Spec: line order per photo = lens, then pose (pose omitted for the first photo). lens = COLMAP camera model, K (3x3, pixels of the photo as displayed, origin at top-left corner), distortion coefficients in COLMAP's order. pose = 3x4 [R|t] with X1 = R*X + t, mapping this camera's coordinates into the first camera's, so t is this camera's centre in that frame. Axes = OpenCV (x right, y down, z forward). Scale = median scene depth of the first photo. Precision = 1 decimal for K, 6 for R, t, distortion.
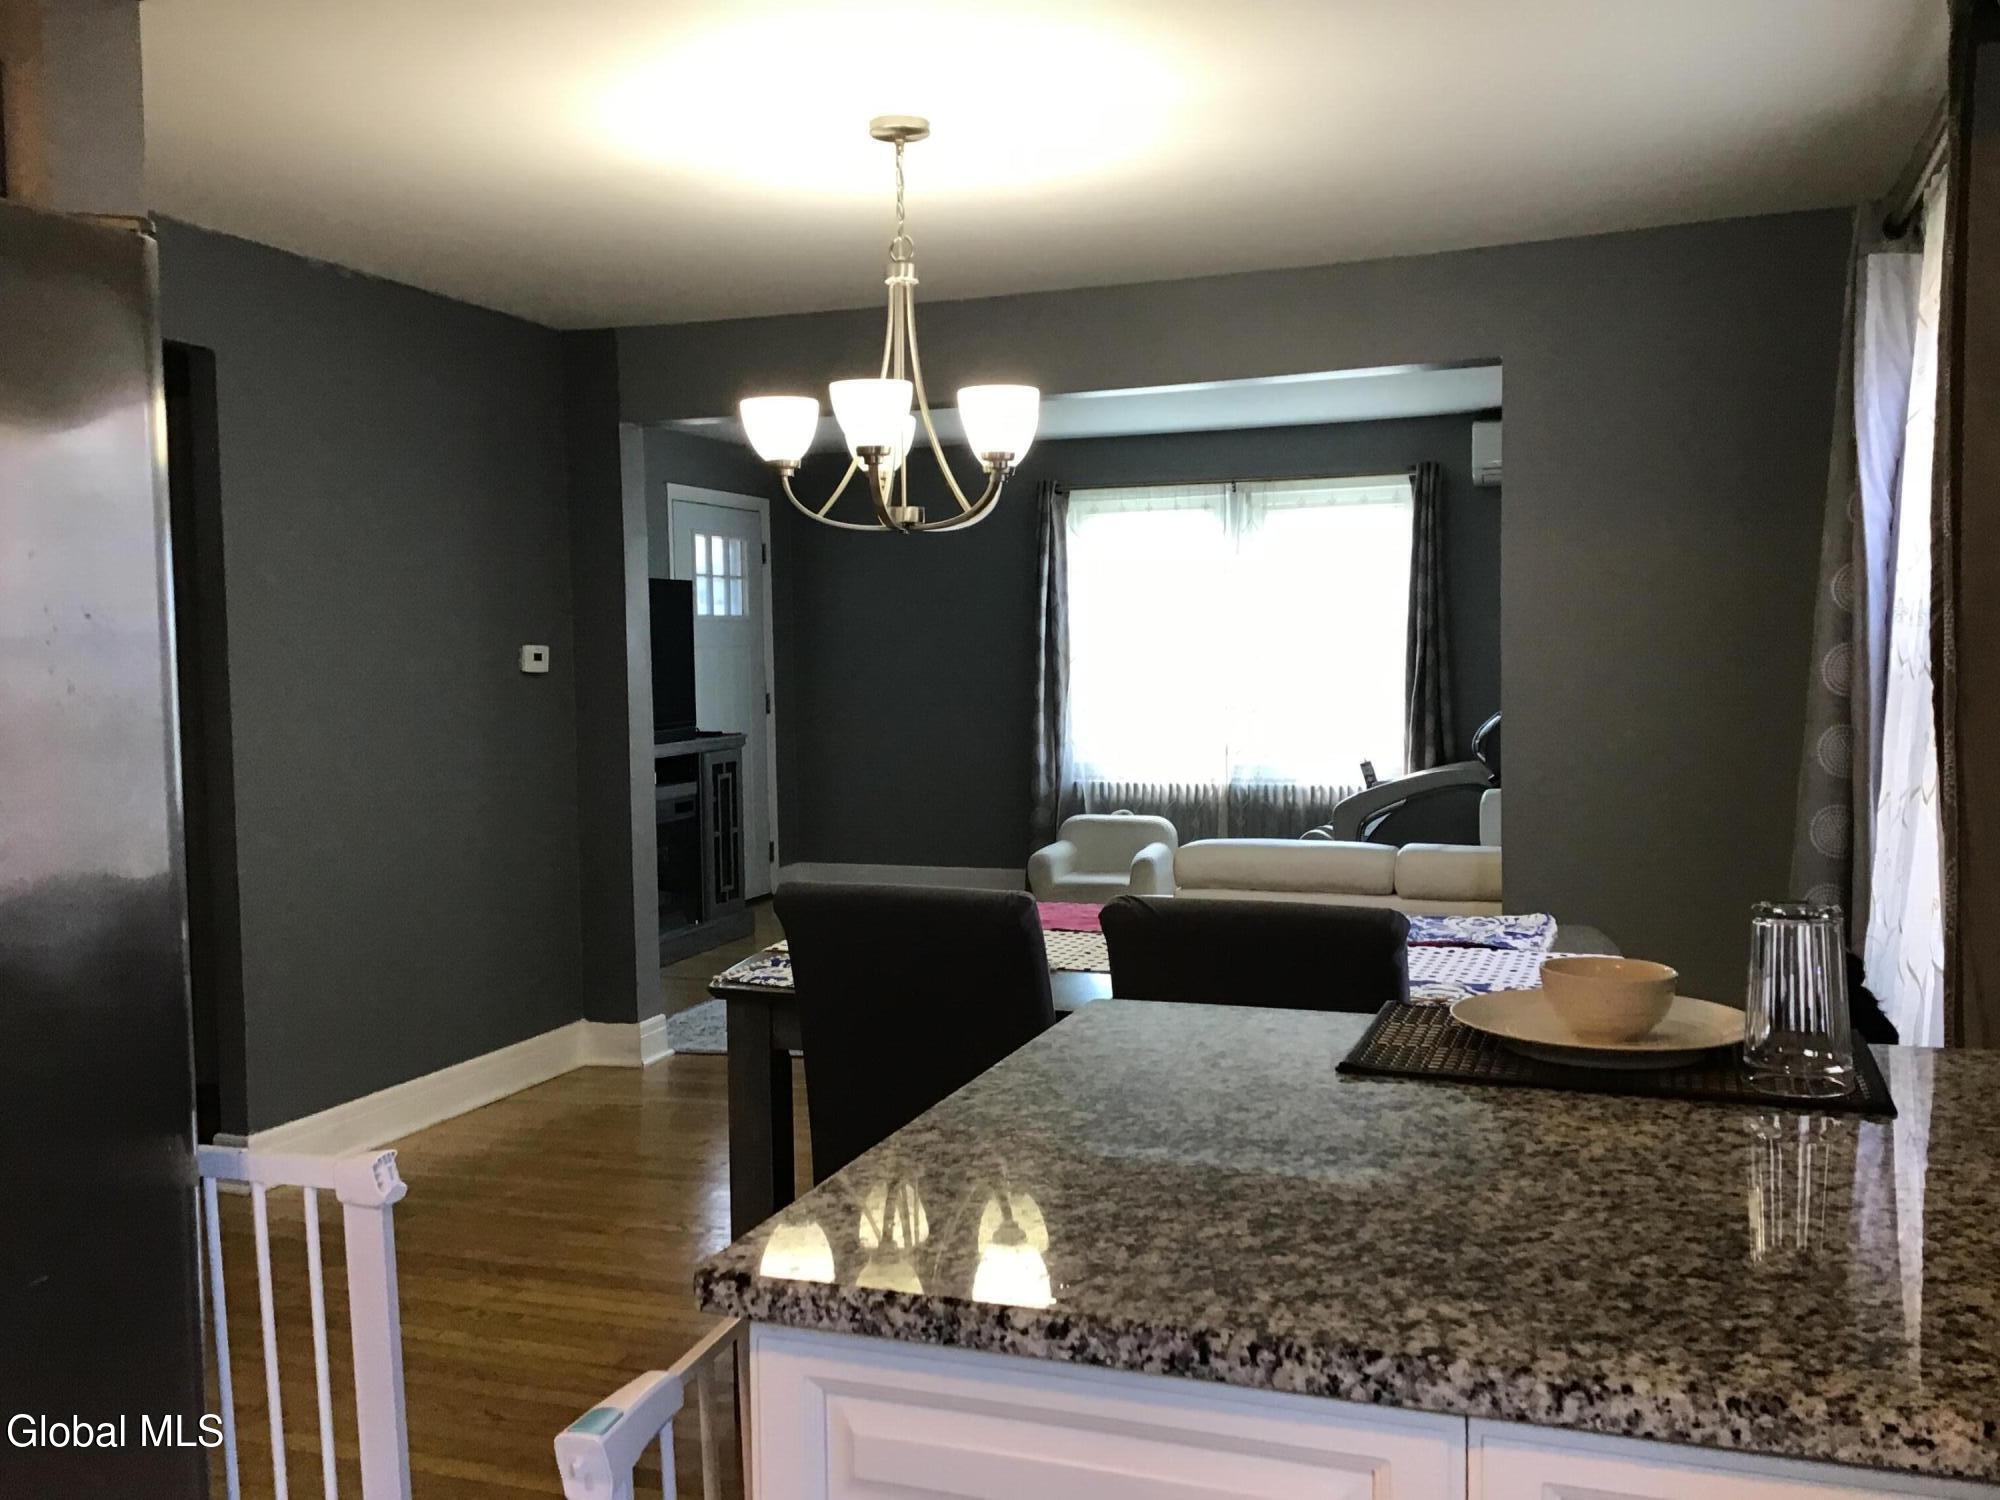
lens RADIAL K [[1980.2, 0, 1000.0], [0, 1980.2, 750.0], [0, 0, 1]] dist [0.492507, 0.000326]
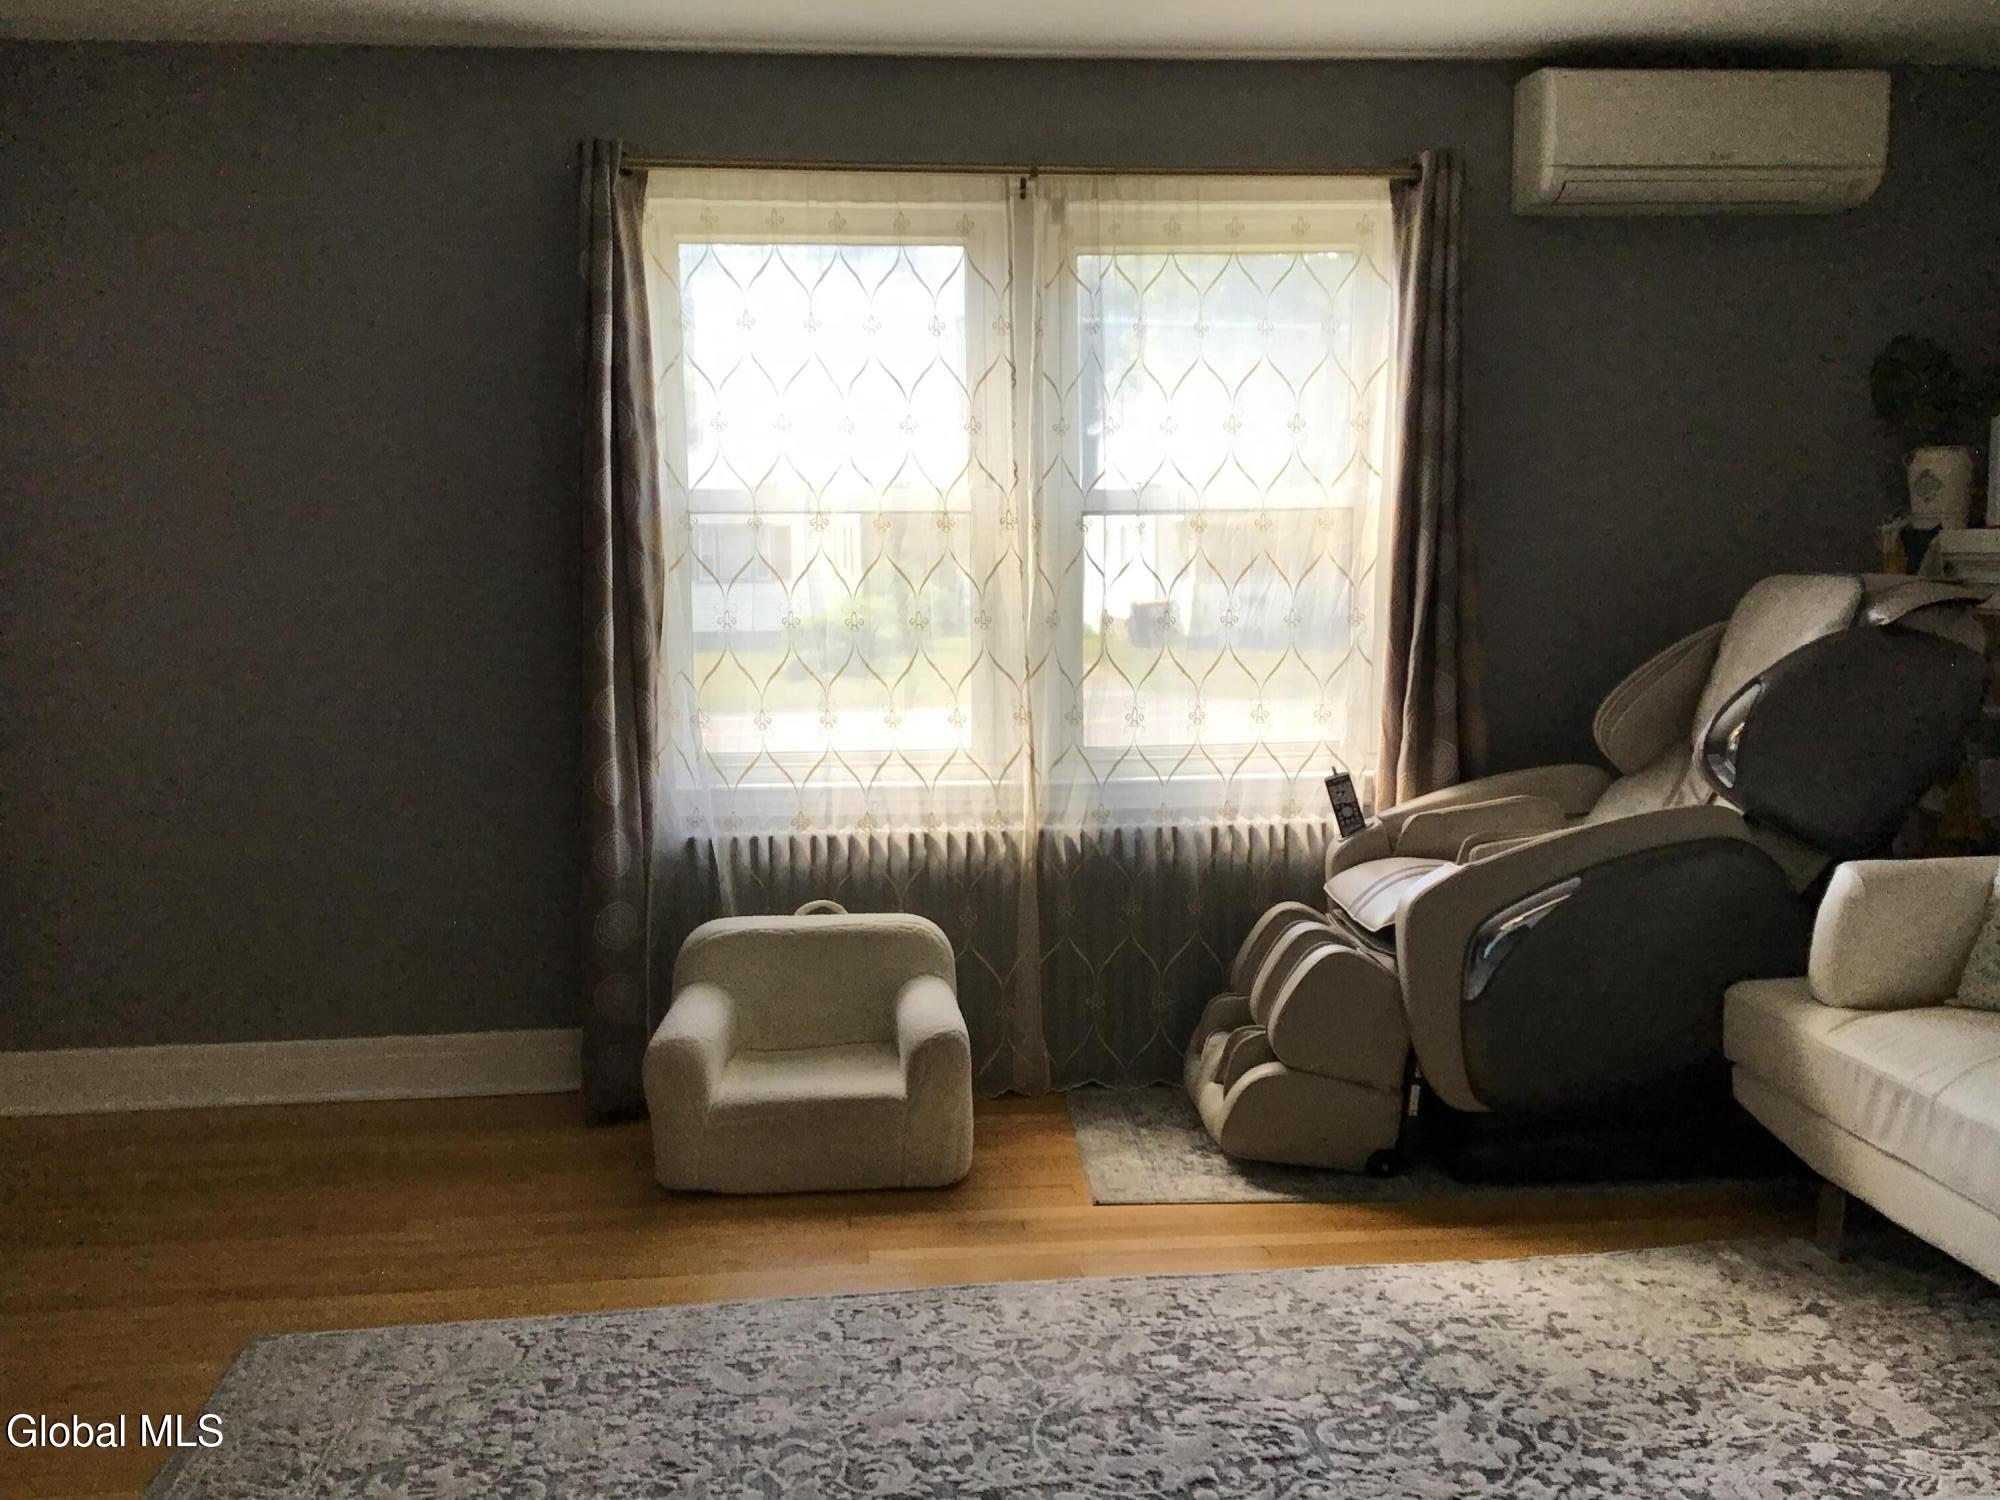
lens RADIAL K [[1802.4, 0, 1000.0], [0, 1802.4, 750.0], [0, 0, 1]] dist [0.185912, -0.274227]
pose [[0.910473, -0.043468, 0.411279, -0.067397], [0.023052, 0.998249, 0.054473, -0.024875], [-0.412926, -0.040116, 0.909881, 0.618494]]
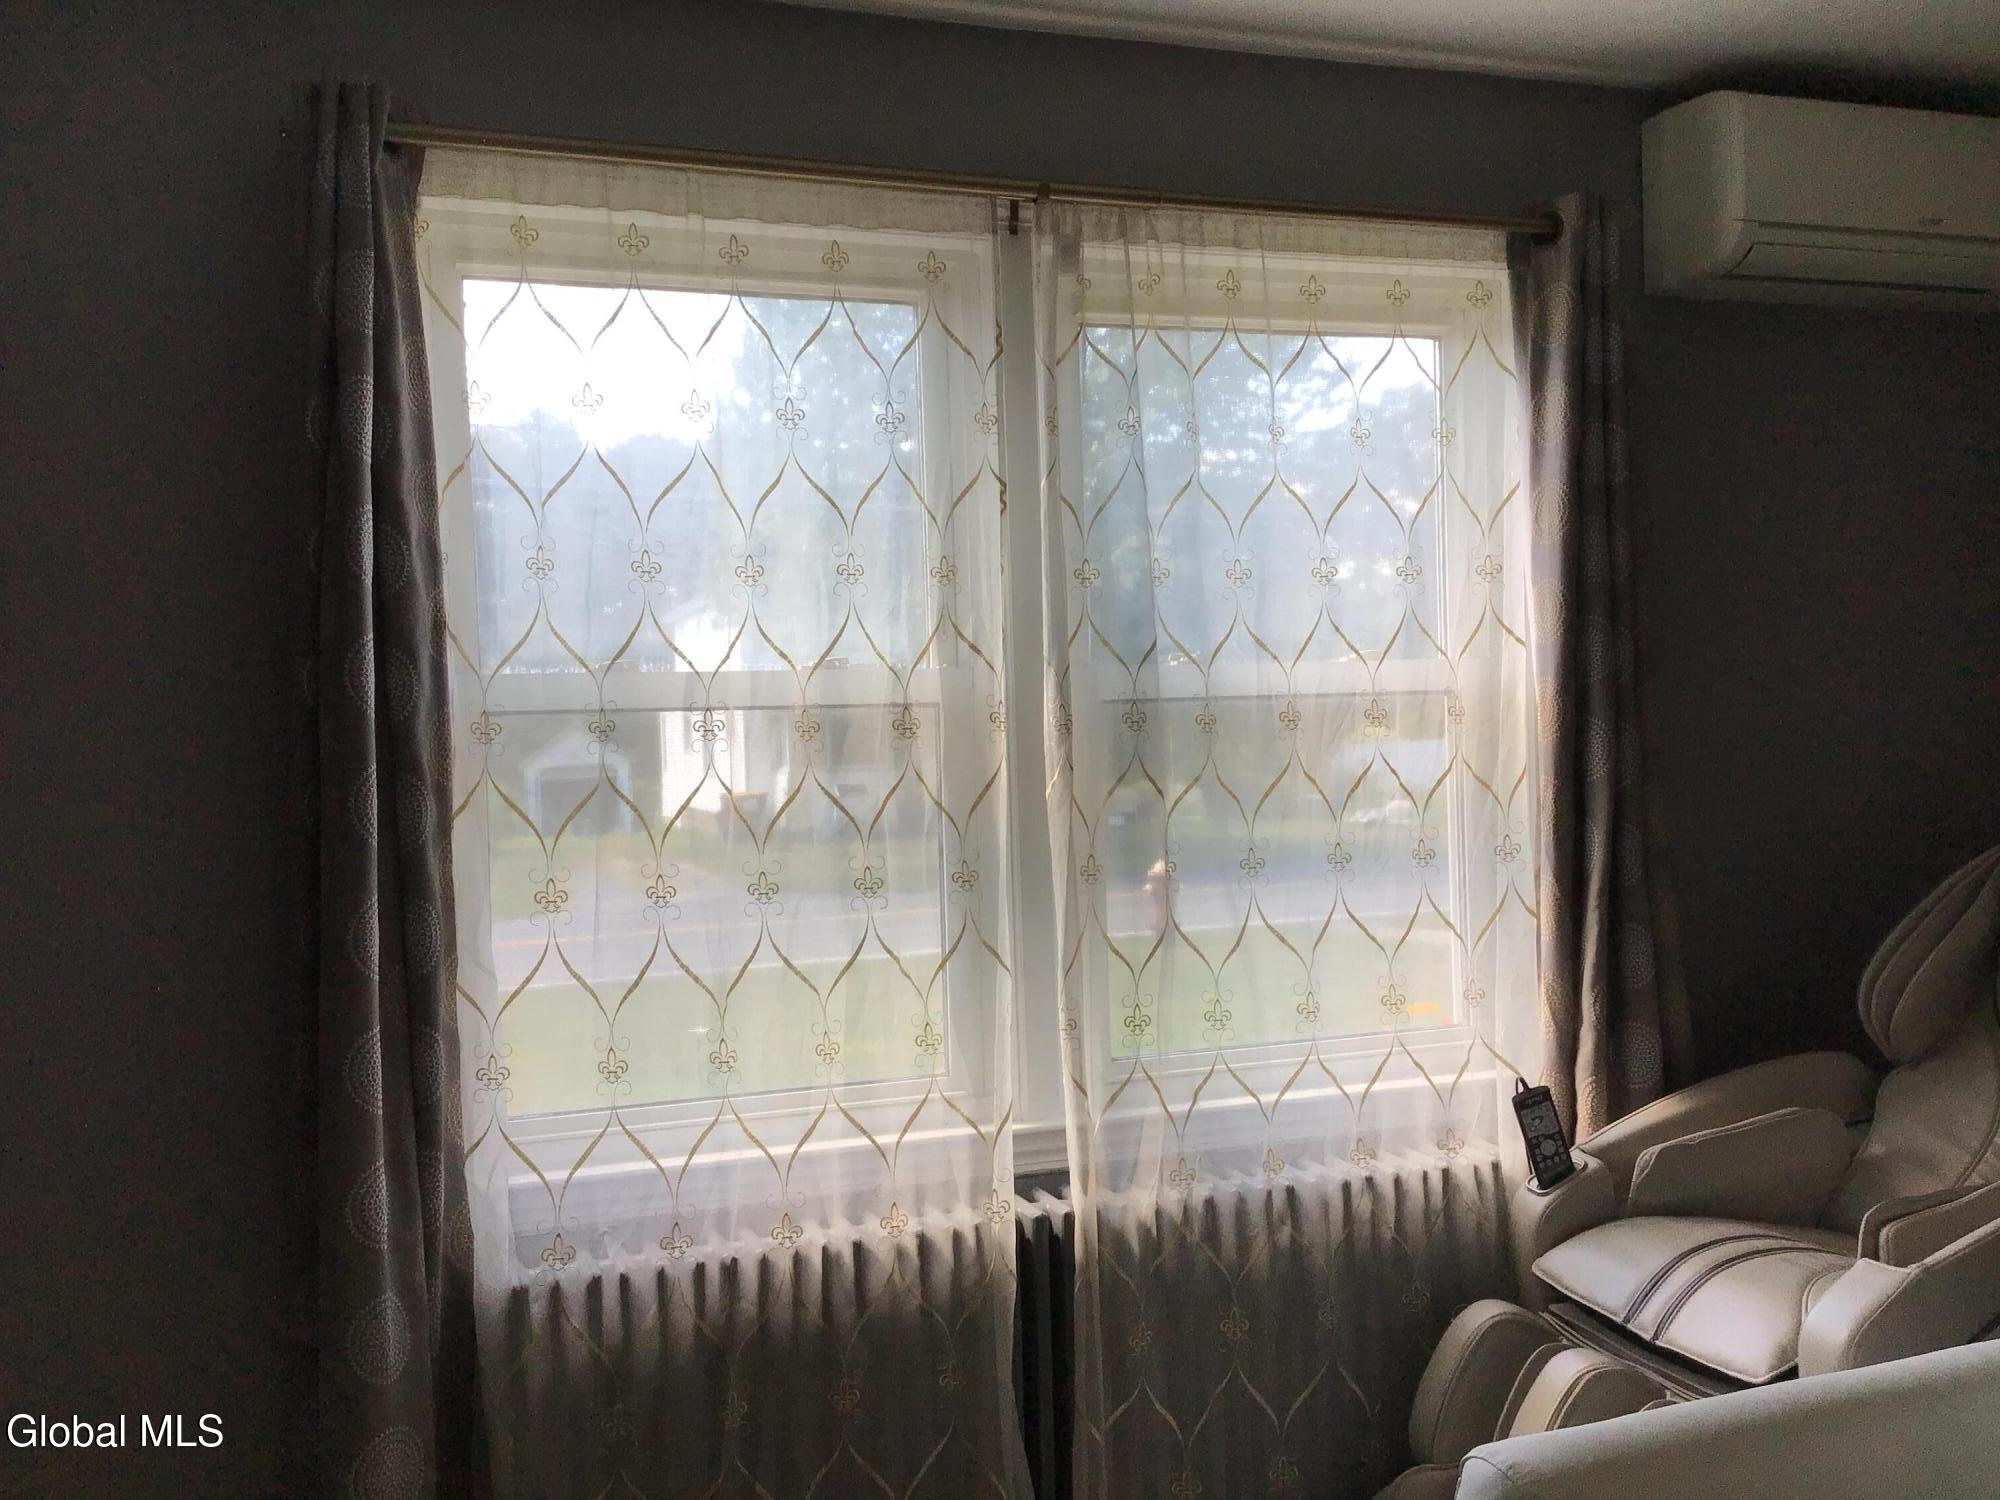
lens RADIAL K [[1817.2, 0, 1000.0], [0, 1817.2, 750.0], [0, 0, 1]] dist [0.066030, 0.000286]
pose [[0.776971, -0.014848, 0.629361, -0.060862], [0.060342, 0.996875, -0.050975, -0.036681], [-0.626638, 0.077583, 0.775439, 0.798288]]
